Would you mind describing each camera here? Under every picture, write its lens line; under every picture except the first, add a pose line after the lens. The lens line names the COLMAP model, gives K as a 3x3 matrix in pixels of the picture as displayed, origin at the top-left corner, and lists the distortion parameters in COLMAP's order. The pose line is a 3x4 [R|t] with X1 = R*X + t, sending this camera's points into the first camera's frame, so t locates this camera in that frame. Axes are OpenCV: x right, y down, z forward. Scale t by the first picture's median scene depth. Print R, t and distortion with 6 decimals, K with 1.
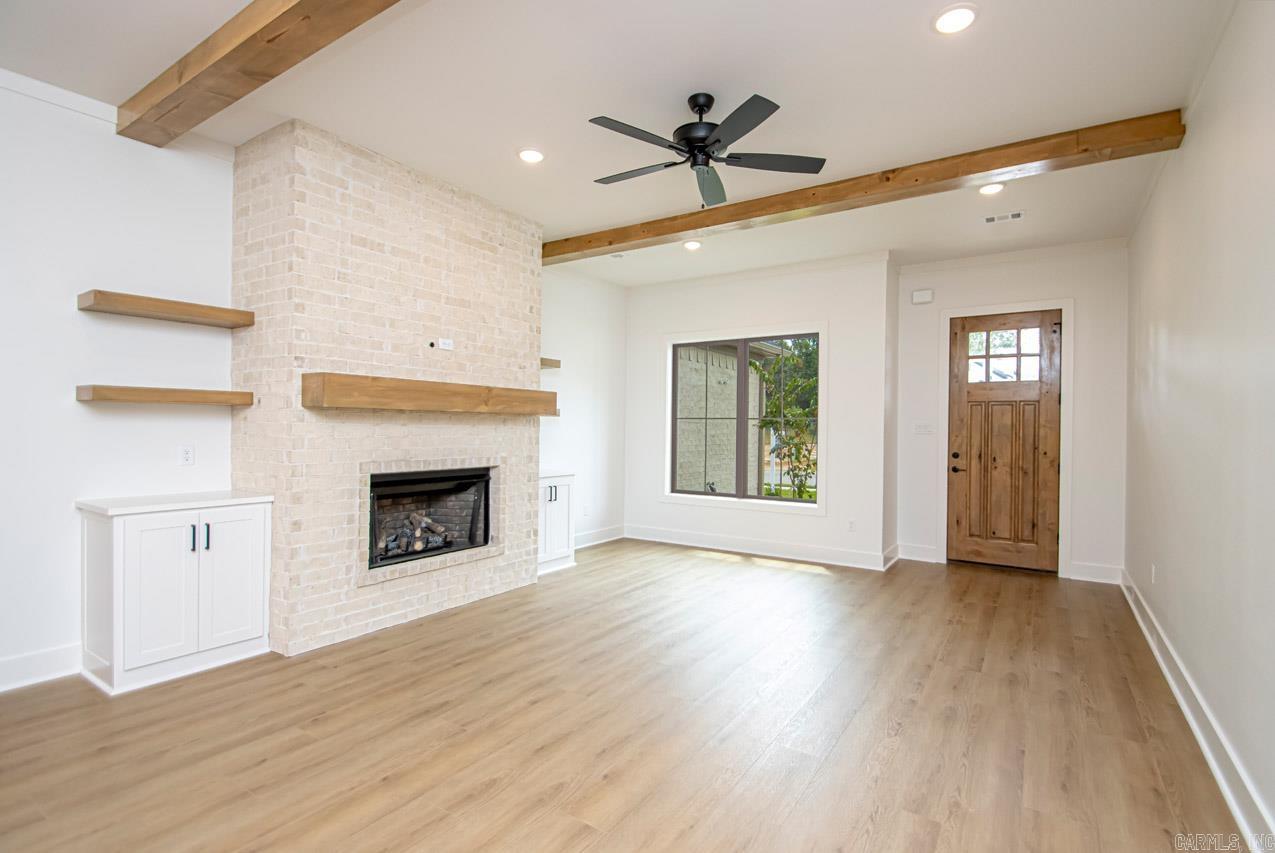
lens RADIAL K [[597.4, 0, 638.2], [0, 597.4, 430.0], [0, 0, 1]] dist [0.020037, -0.016509]
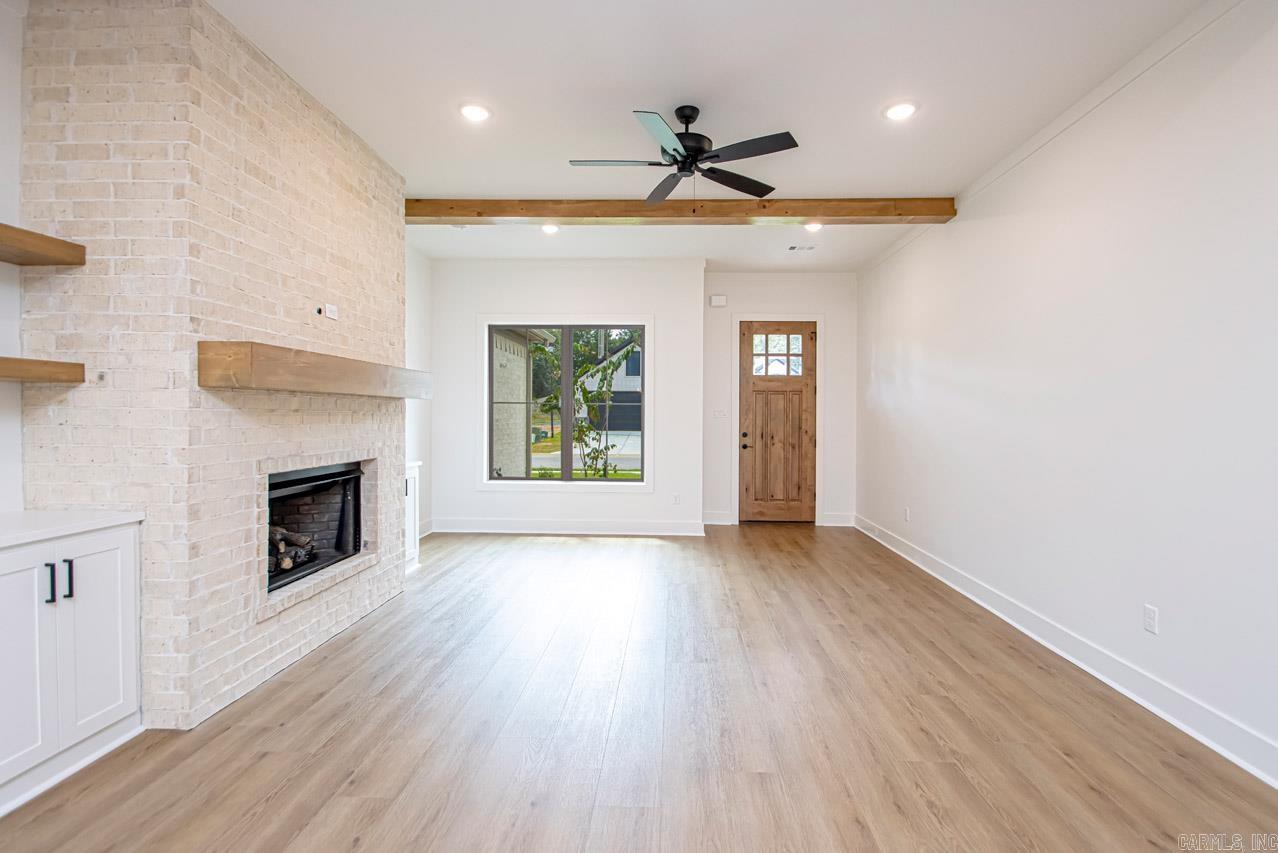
lens RADIAL K [[602.7, 0, 658.2], [0, 602.7, 418.3], [0, 0, 1]] dist [0.019106, -0.016148]
pose [[0.856555, -0.006840, 0.516011, -0.376919], [0.002272, 0.999952, 0.009484, -0.004602], [-0.516051, -0.006951, 0.856530, 0.065298]]
